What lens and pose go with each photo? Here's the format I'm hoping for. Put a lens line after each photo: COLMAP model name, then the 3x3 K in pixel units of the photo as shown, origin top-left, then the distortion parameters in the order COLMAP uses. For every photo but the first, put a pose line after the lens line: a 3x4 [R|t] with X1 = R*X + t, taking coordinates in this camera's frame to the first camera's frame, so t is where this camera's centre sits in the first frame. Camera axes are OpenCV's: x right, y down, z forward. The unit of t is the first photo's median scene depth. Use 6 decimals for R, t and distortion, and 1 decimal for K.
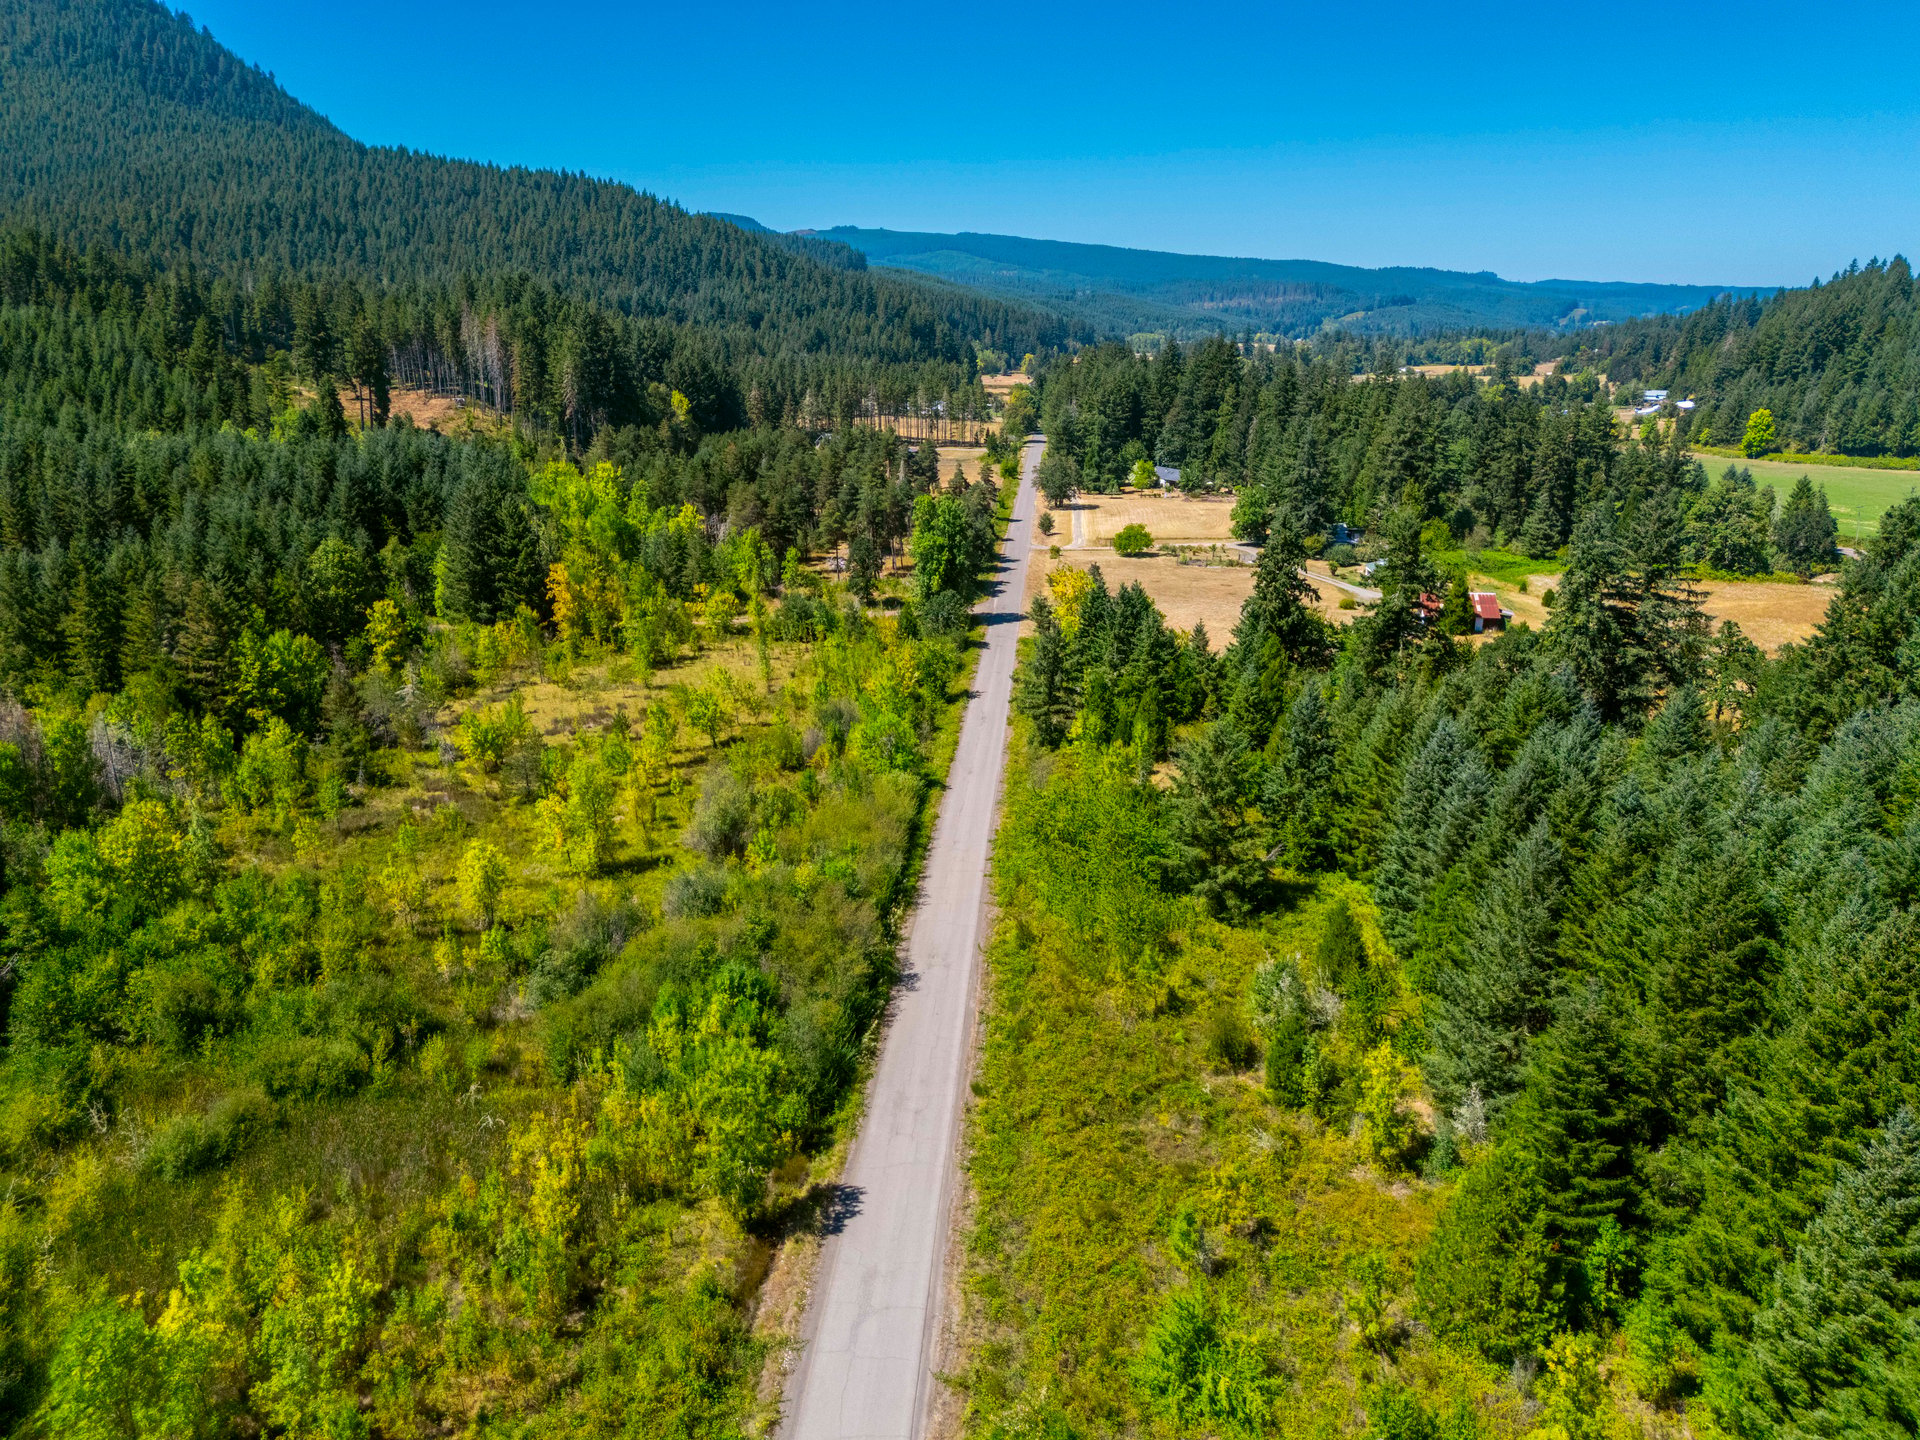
lens RADIAL K [[1338.1, 0, 960.0], [0, 1338.1, 720.0], [0, 0, 1]] dist [0.045578, -0.051703]
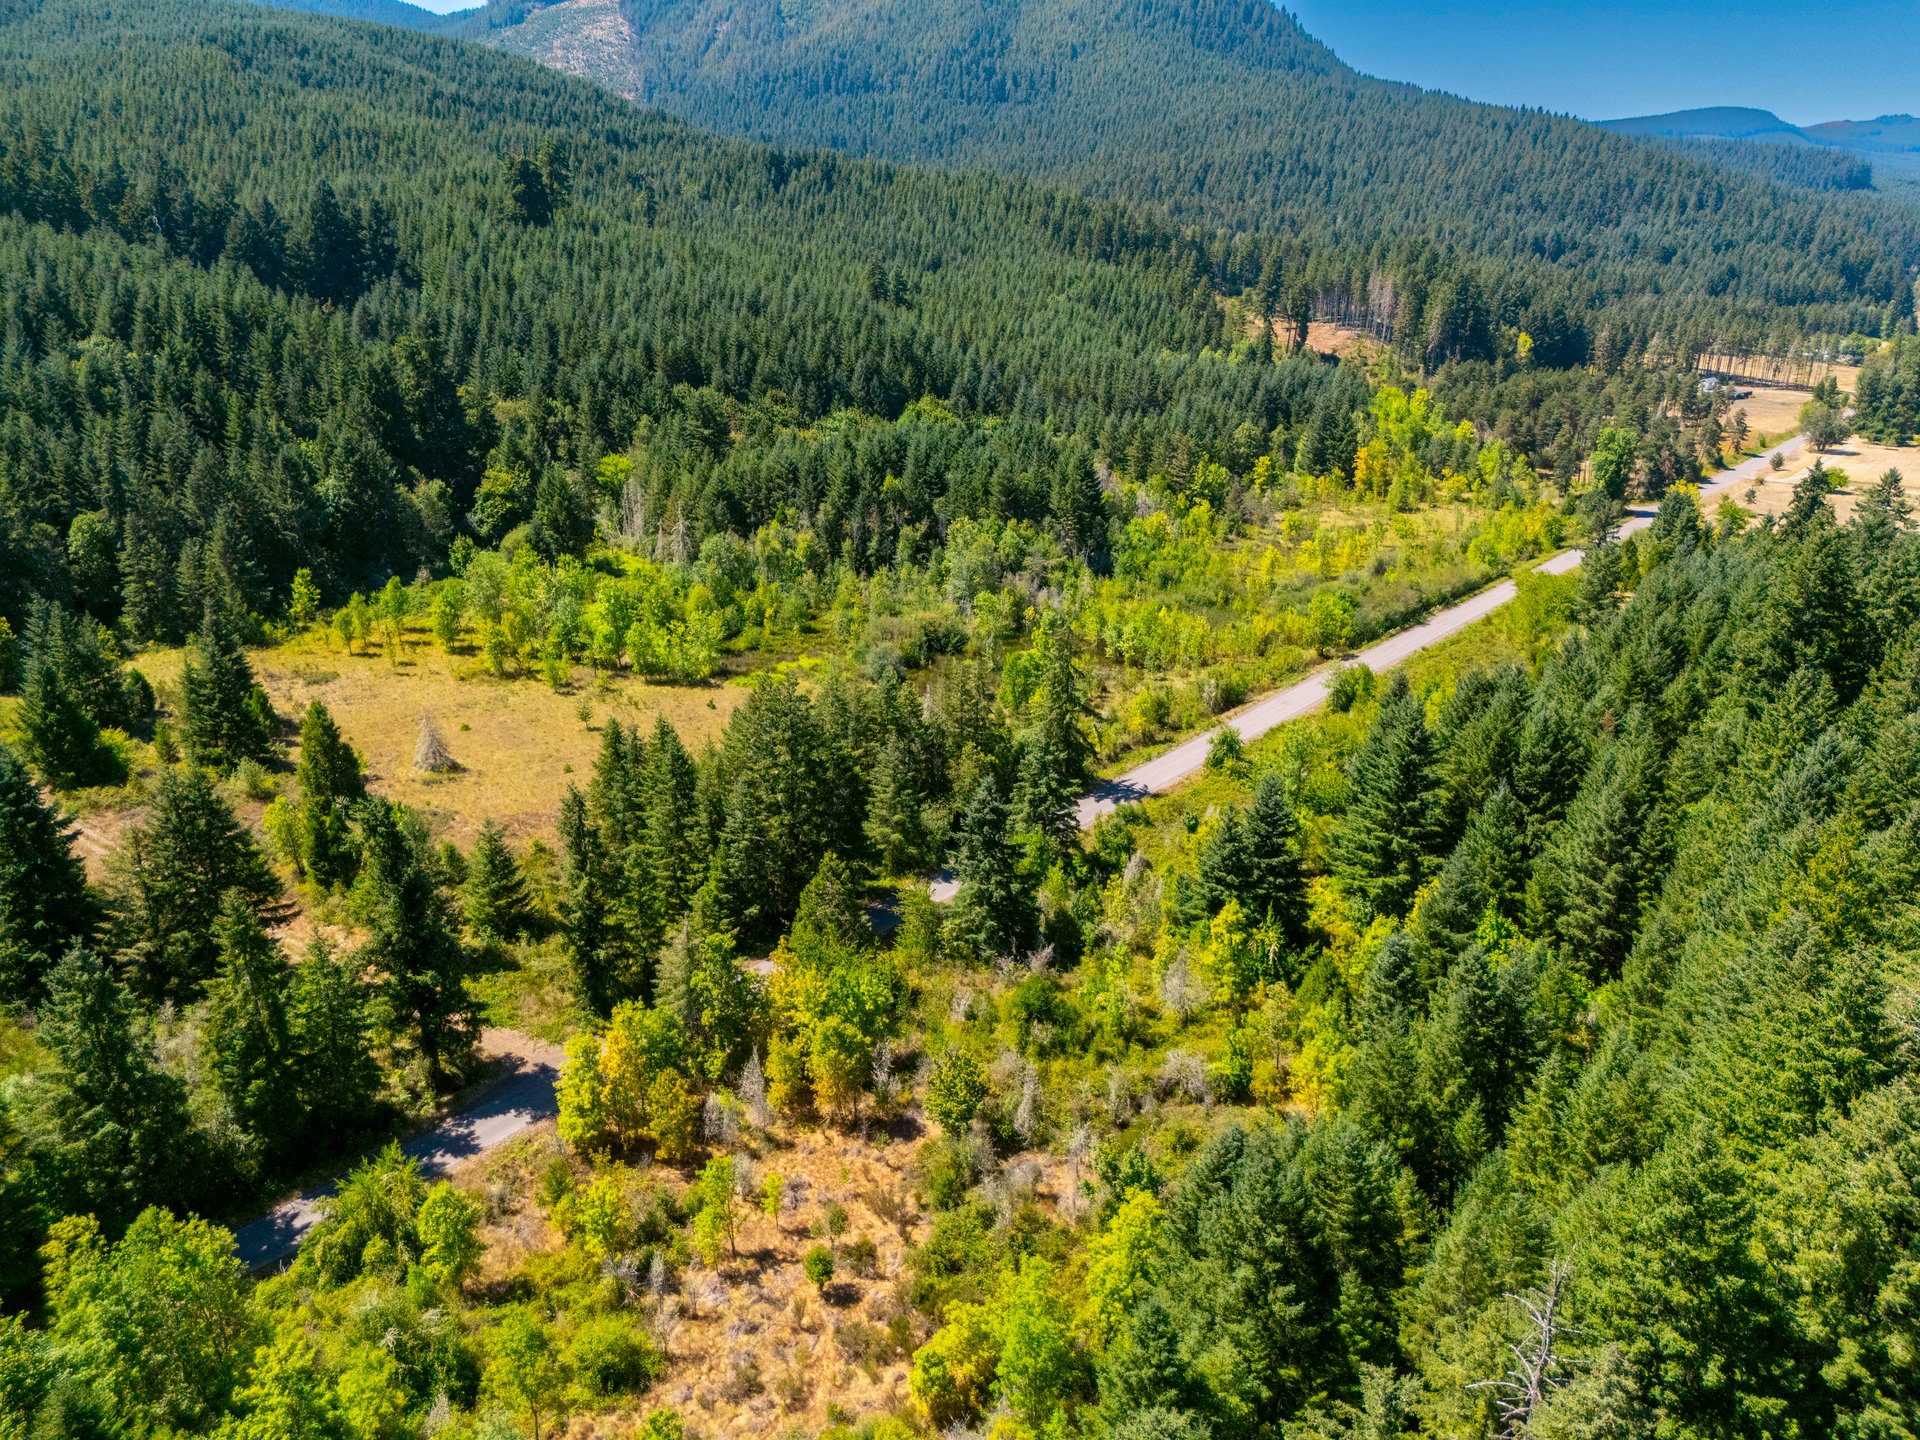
lens RADIAL K [[1338.1, 0, 960.0], [0, 1338.1, 720.0], [0, 0, 1]] dist [0.045578, -0.051703]
pose [[0.793455, 0.216316, -0.568891, 0.266650], [-0.178466, 0.976313, 0.122321, 0.081508], [0.581876, 0.004472, 0.813265, -0.542219]]
